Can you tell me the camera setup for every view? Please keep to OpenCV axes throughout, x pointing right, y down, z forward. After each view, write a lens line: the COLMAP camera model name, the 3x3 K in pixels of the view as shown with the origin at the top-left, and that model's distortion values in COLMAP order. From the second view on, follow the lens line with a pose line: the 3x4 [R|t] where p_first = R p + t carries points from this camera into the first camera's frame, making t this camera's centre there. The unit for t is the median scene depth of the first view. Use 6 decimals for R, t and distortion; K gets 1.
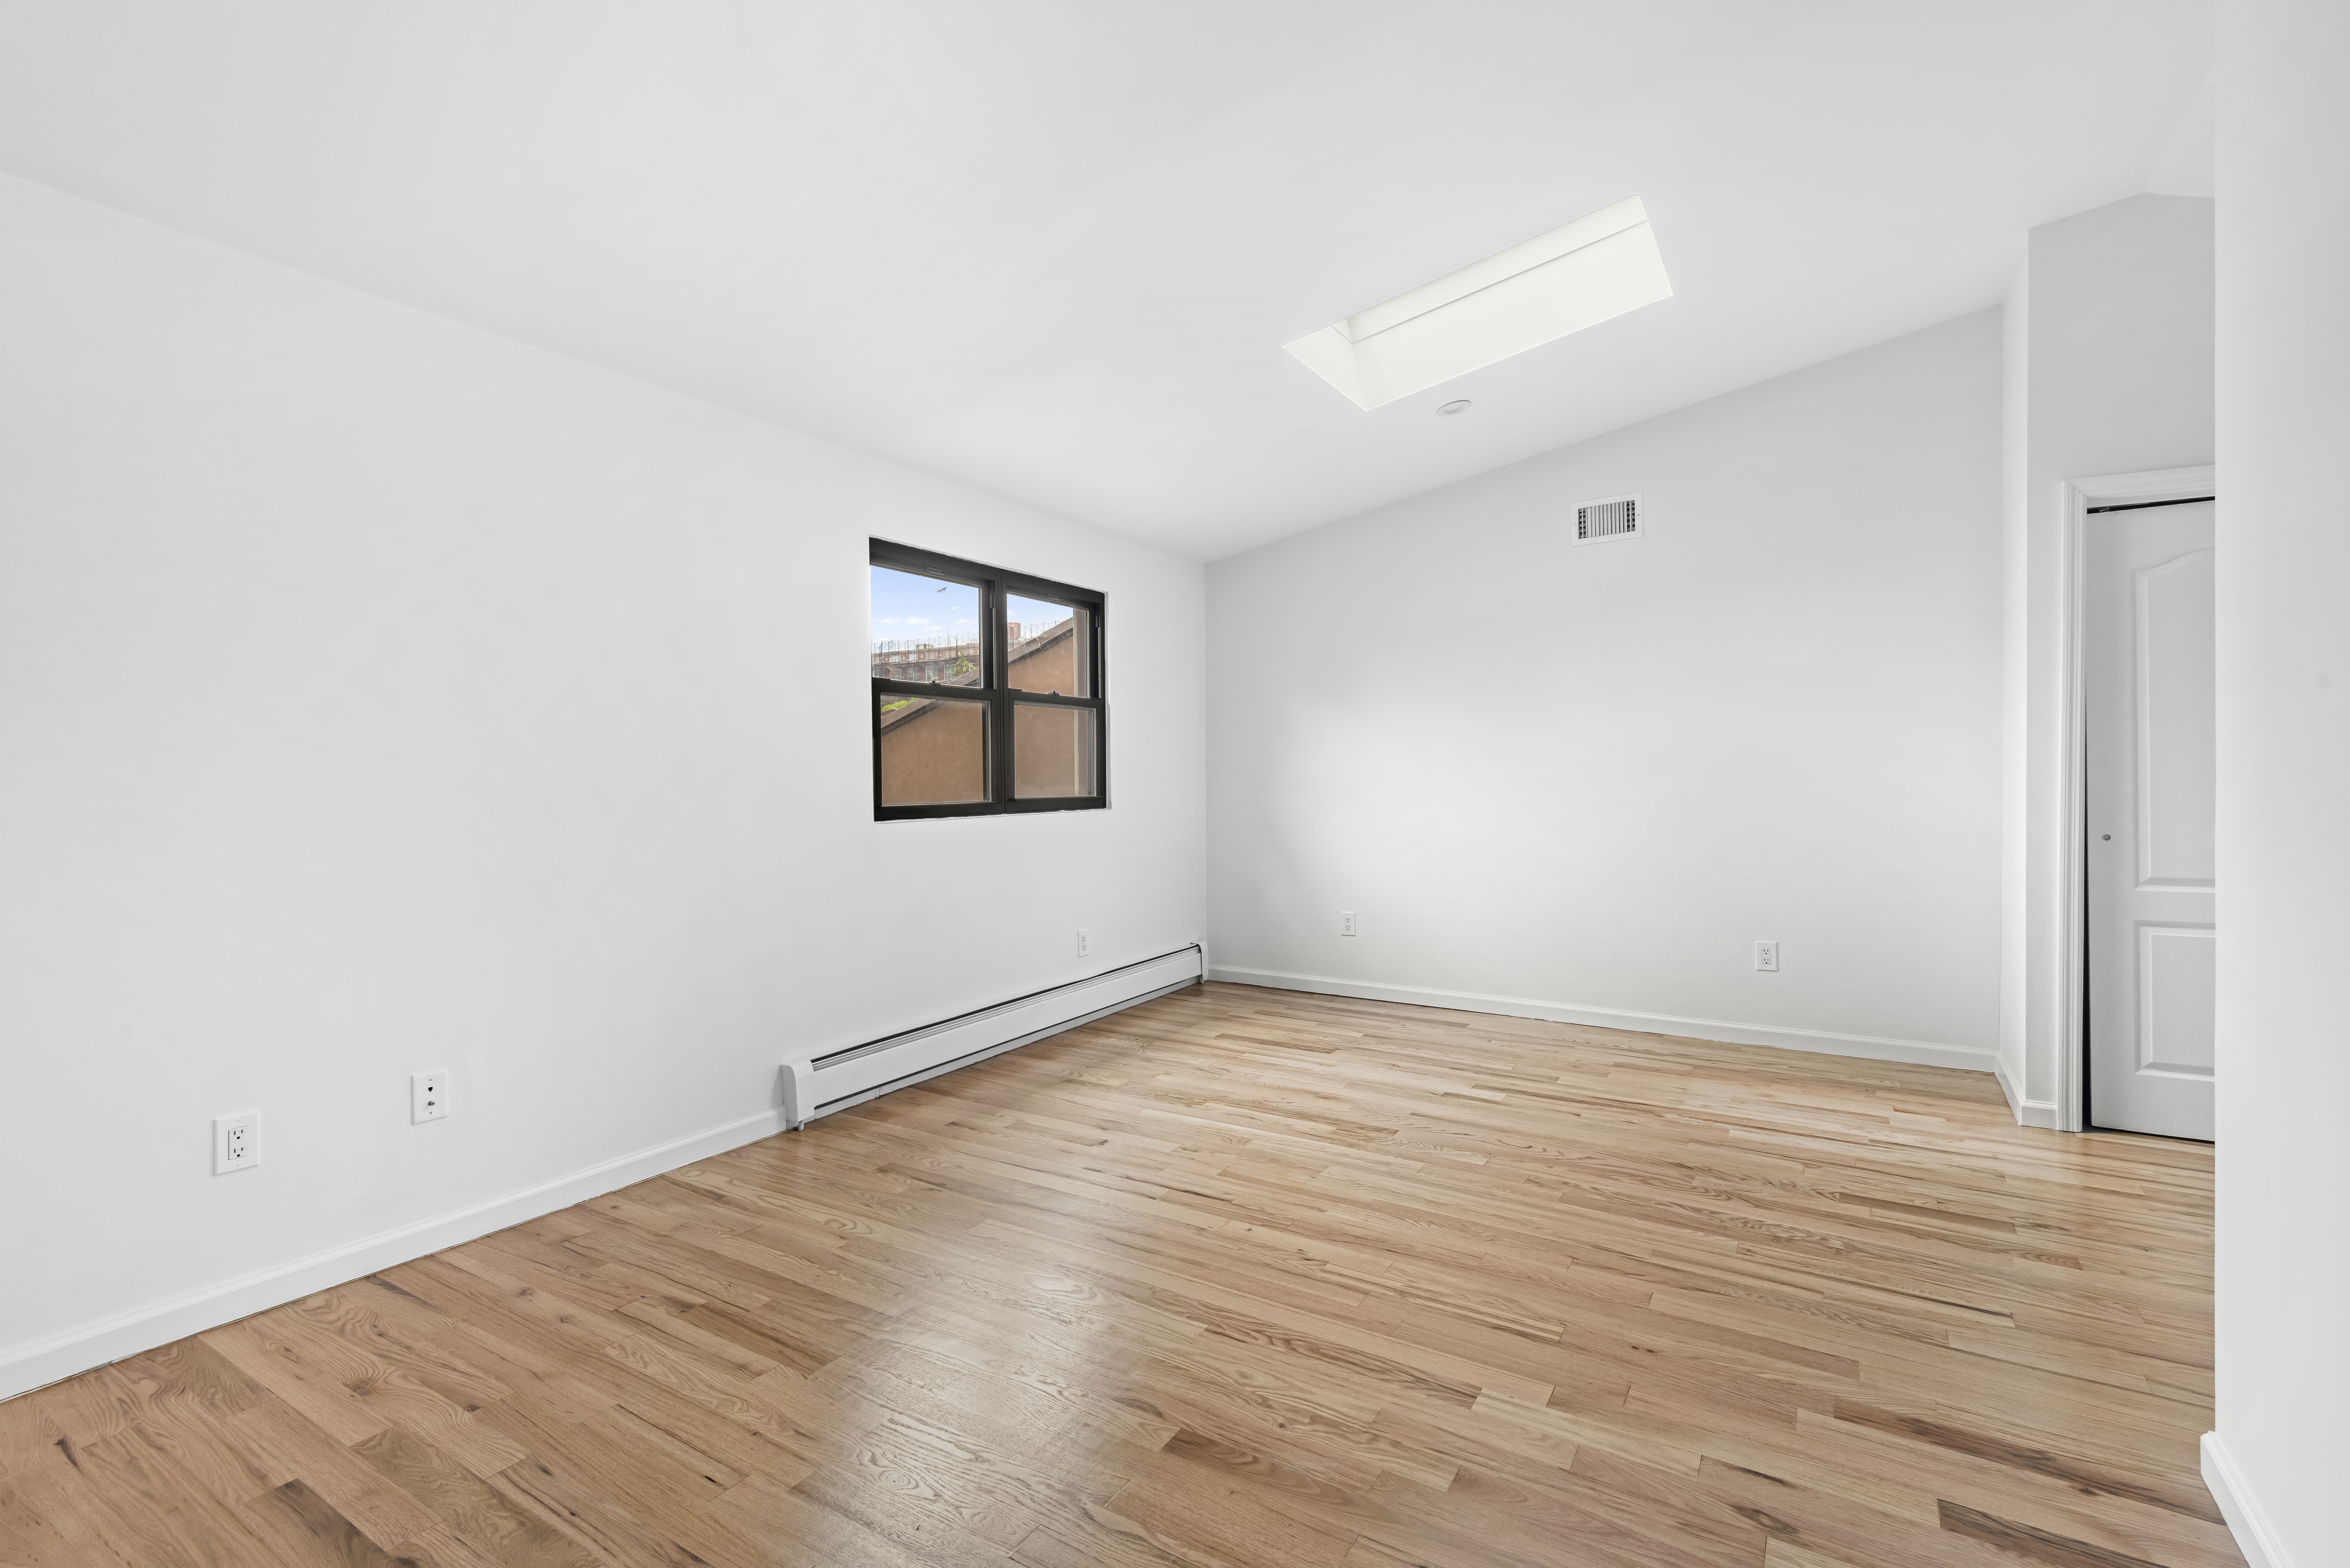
lens RADIAL K [[1059.7, 0, 1167.2], [0, 1059.7, 777.4], [0, 0, 1]] dist [0.000592, -0.000559]
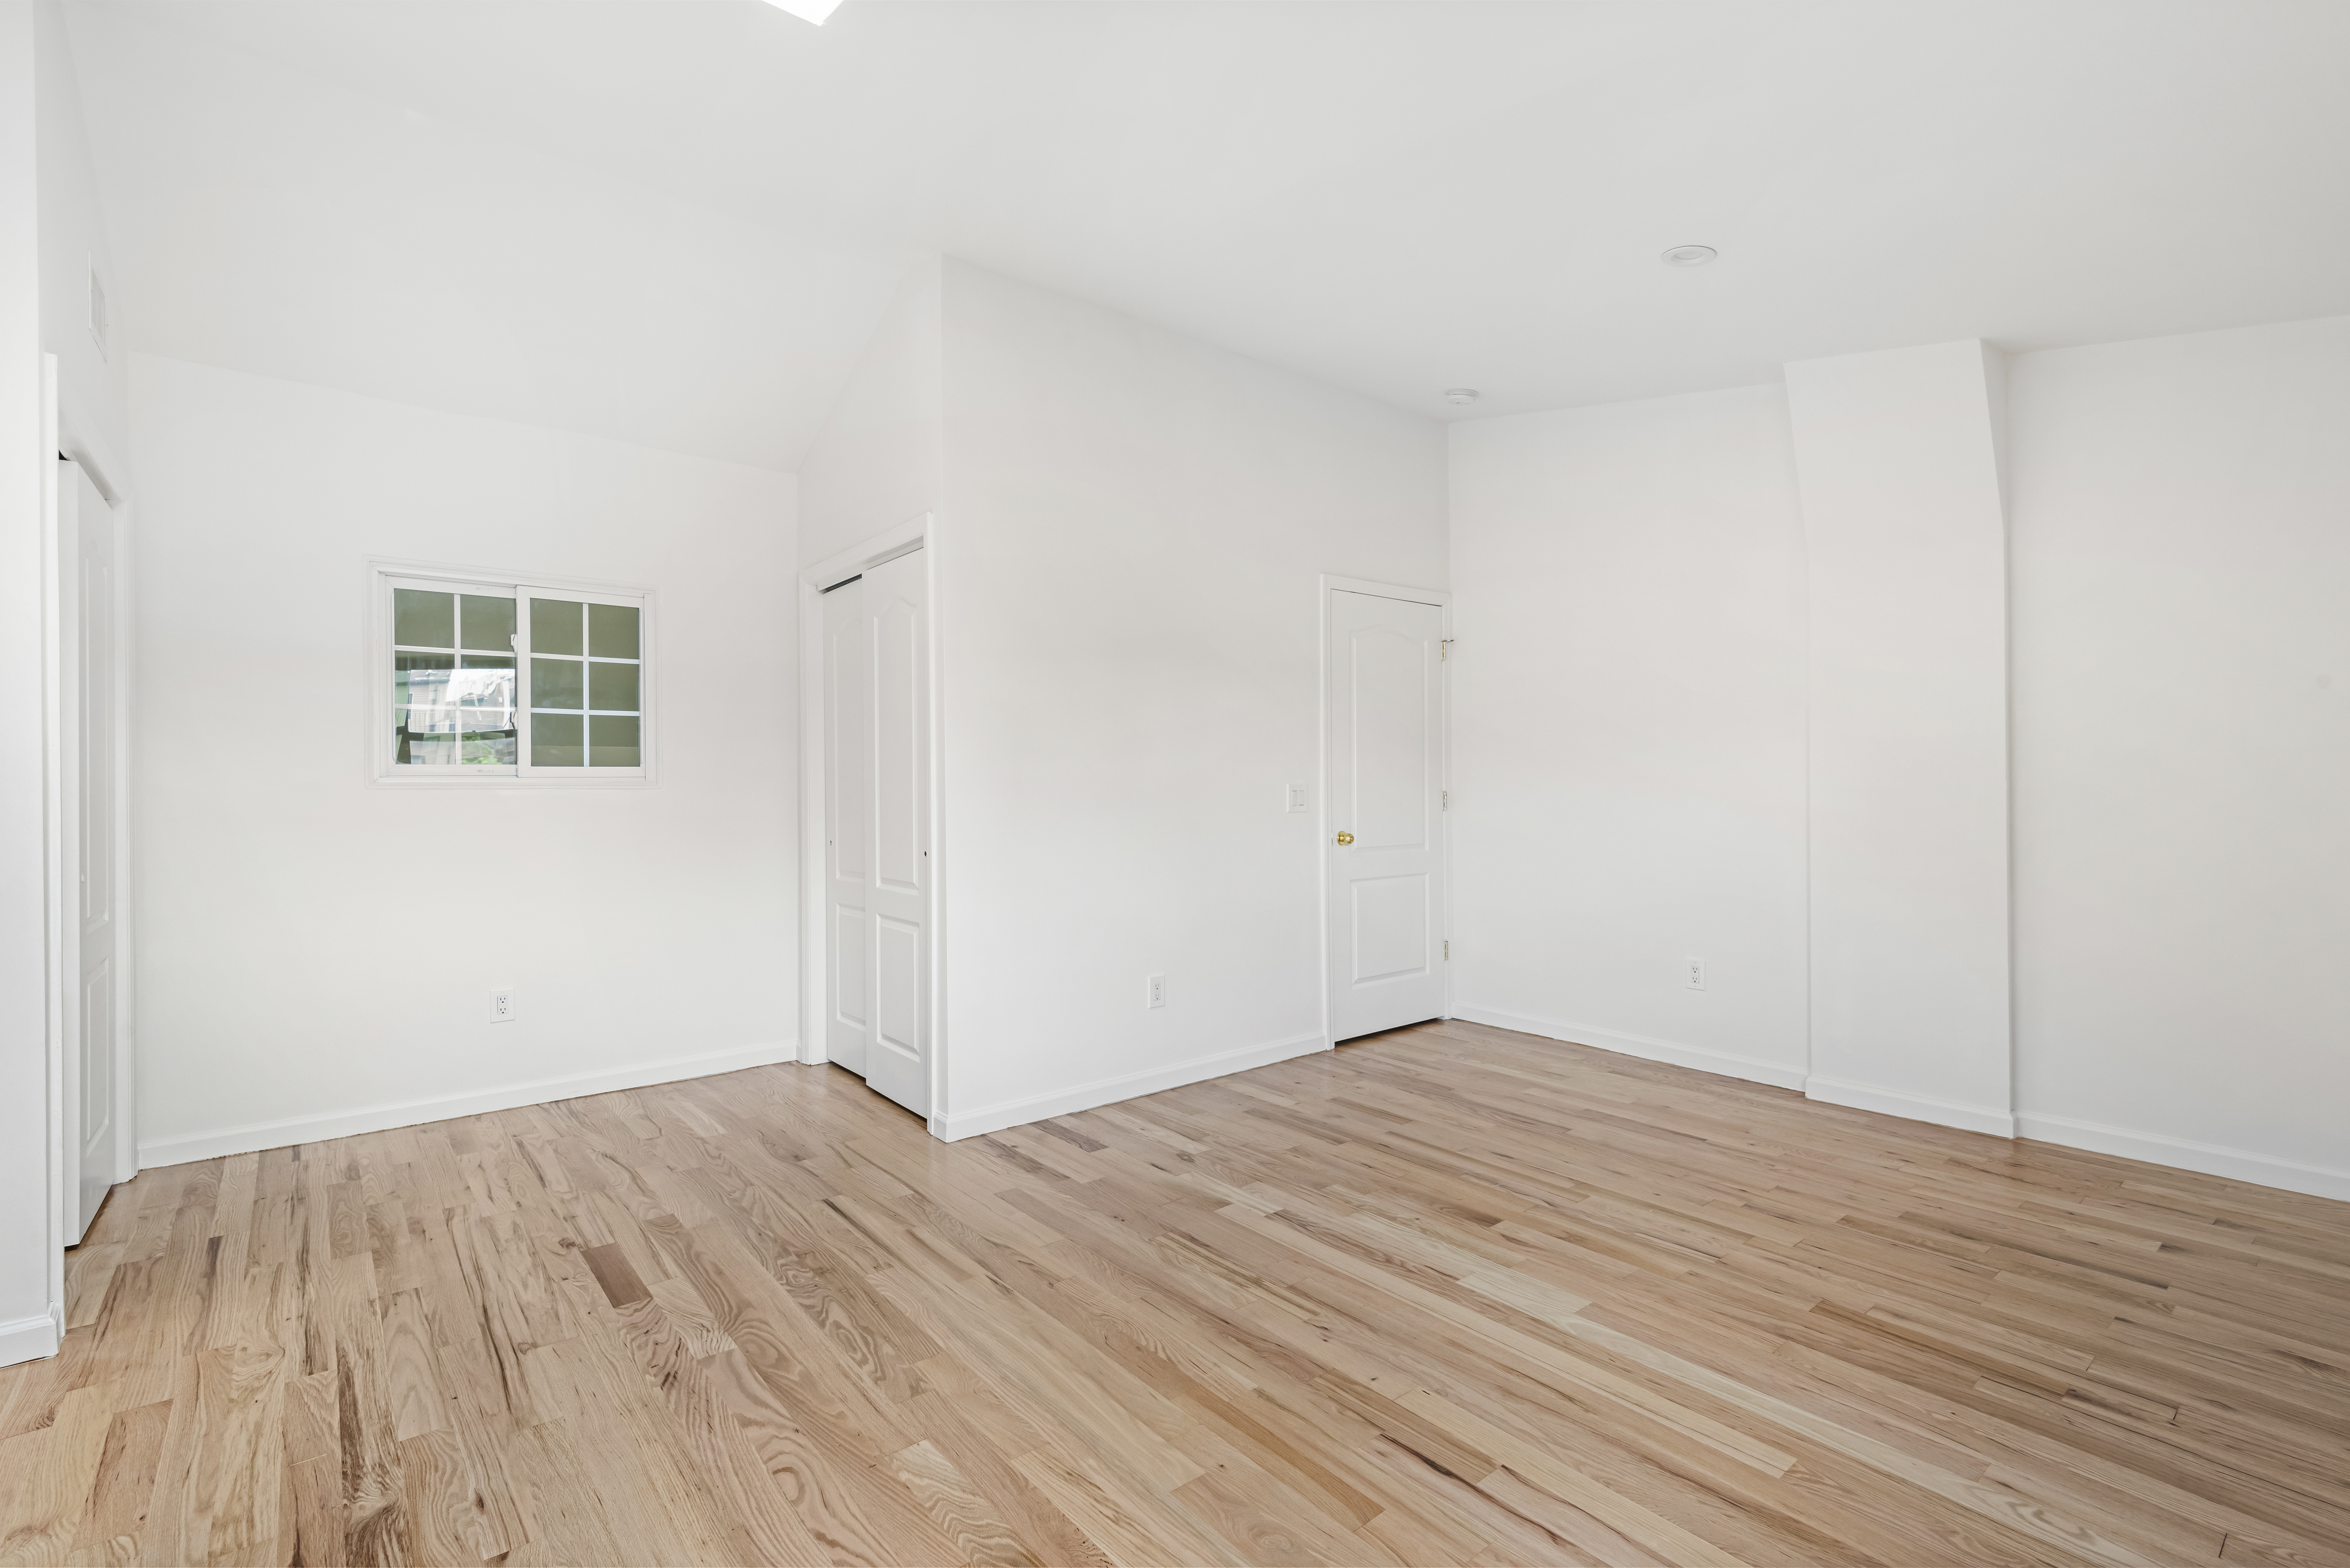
lens RADIAL K [[1059.7, 0, 1167.2], [0, 1059.7, 777.4], [0, 0, 1]] dist [0.000592, -0.000559]
pose [[-0.946547, 0.011419, 0.322365, -0.032831], [0.011316, 0.999934, -0.002192, -0.006718], [-0.322368, 0.001573, -0.946613, 1.791914]]
